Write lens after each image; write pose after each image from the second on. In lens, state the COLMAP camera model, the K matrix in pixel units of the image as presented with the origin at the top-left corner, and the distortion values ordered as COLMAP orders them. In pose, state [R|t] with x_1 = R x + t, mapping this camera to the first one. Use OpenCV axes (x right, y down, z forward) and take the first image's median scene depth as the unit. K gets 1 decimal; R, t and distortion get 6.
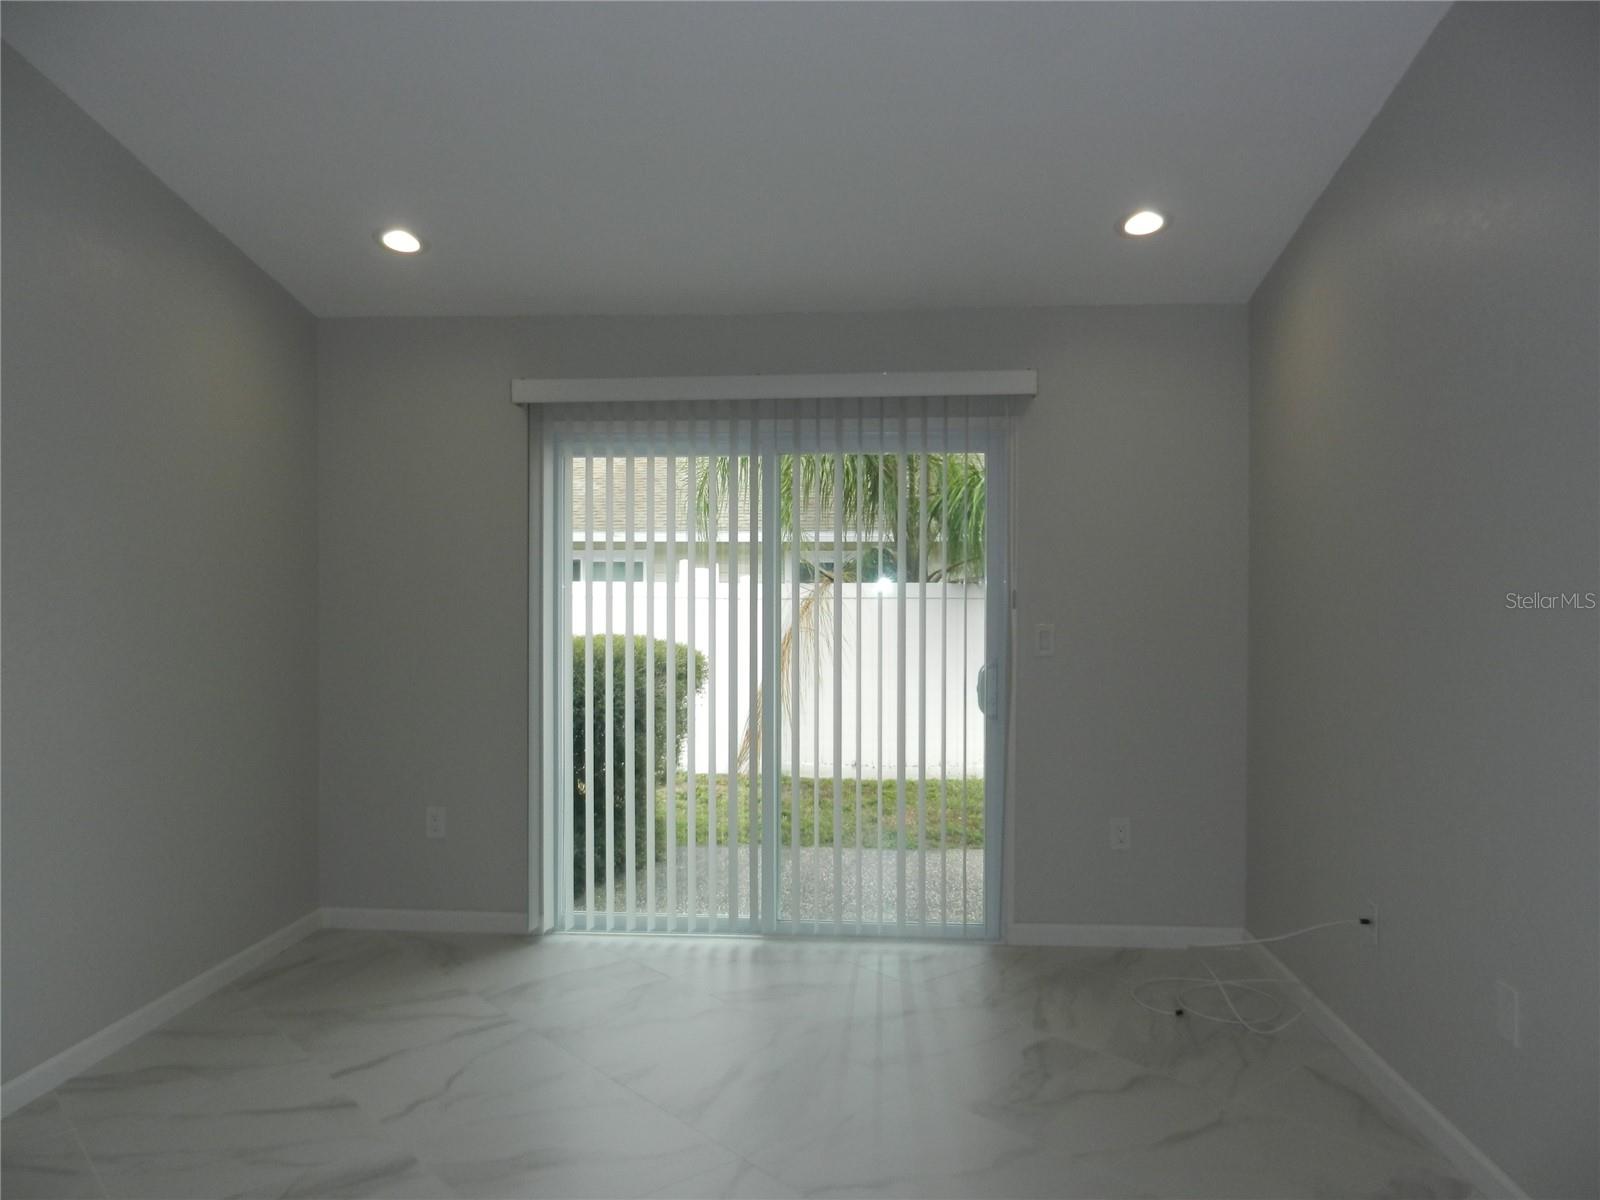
lens RADIAL K [[1175.8, 0, 800.0], [0, 1175.8, 600.0], [0, 0, 1]] dist [0.004061, 0.004761]
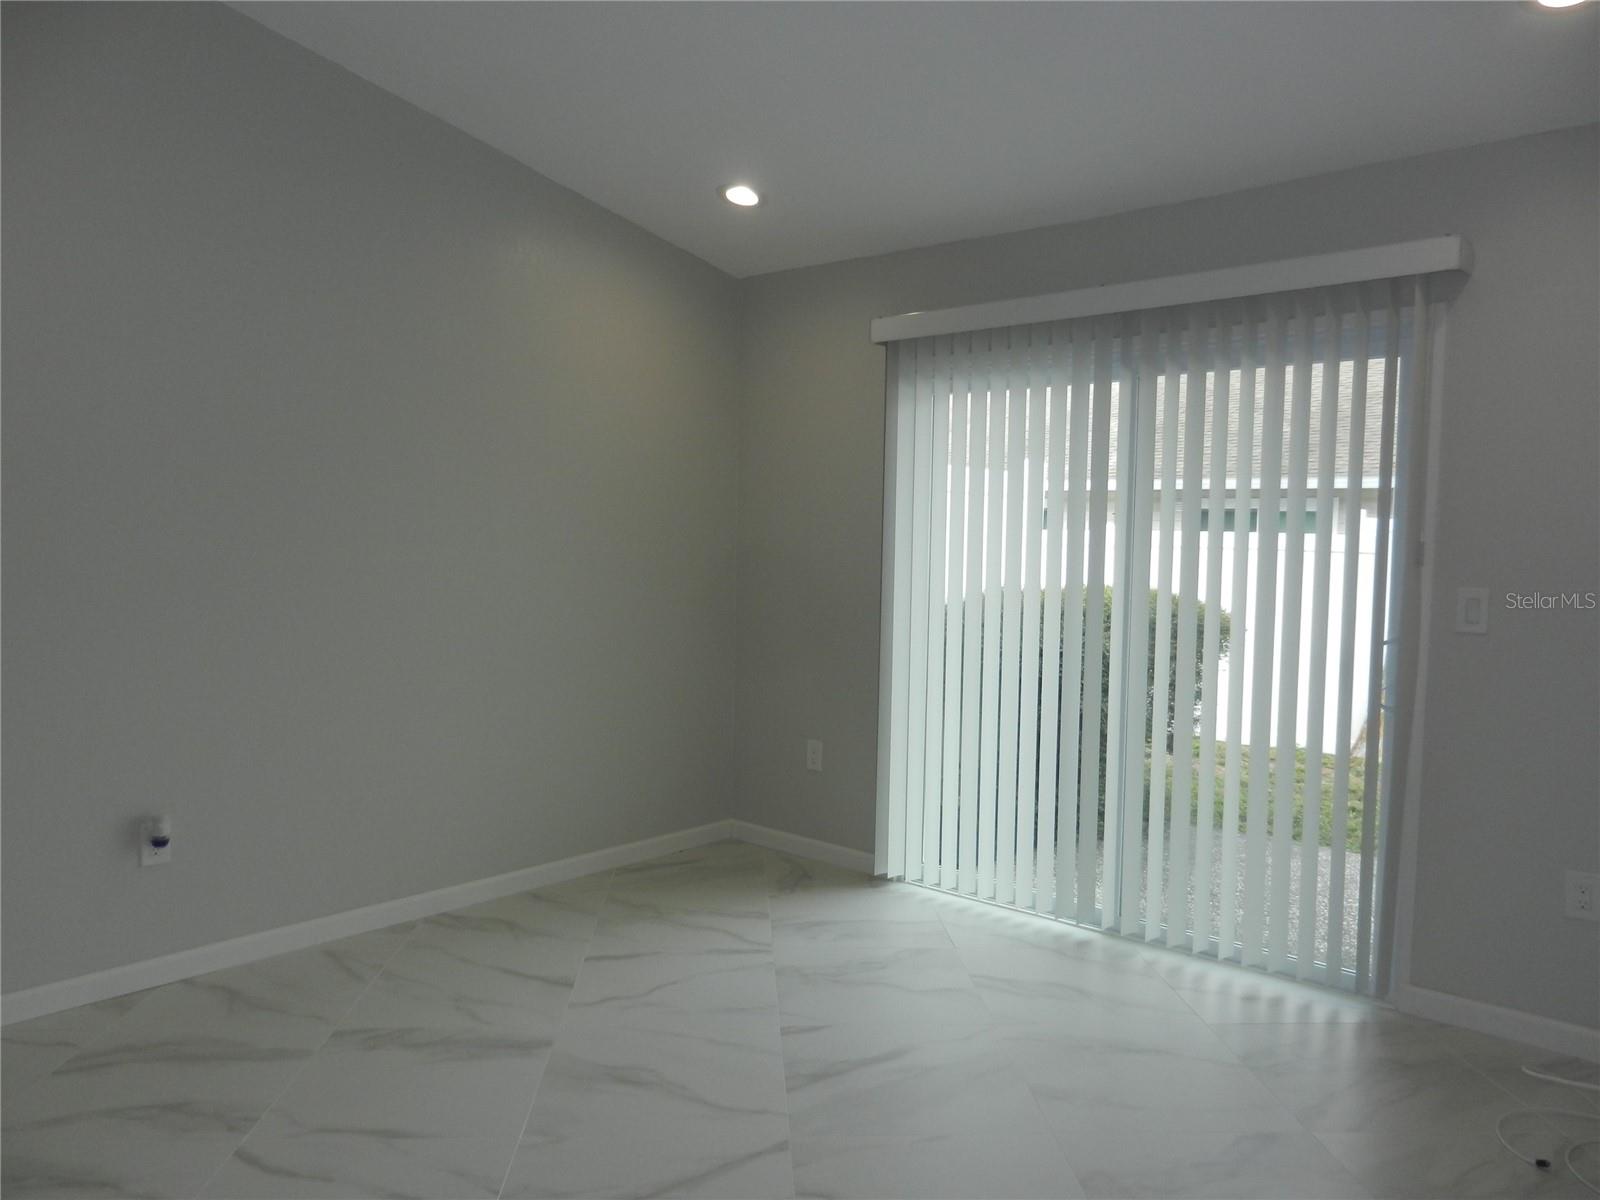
lens RADIAL K [[1175.8, 0, 800.0], [0, 1175.8, 600.0], [0, 0, 1]] dist [0.004061, 0.004761]
pose [[0.809564, 0.053231, -0.584613, 0.293346], [-0.028633, 0.998275, 0.051247, -0.001217], [0.586333, -0.024749, 0.809692, 0.156961]]
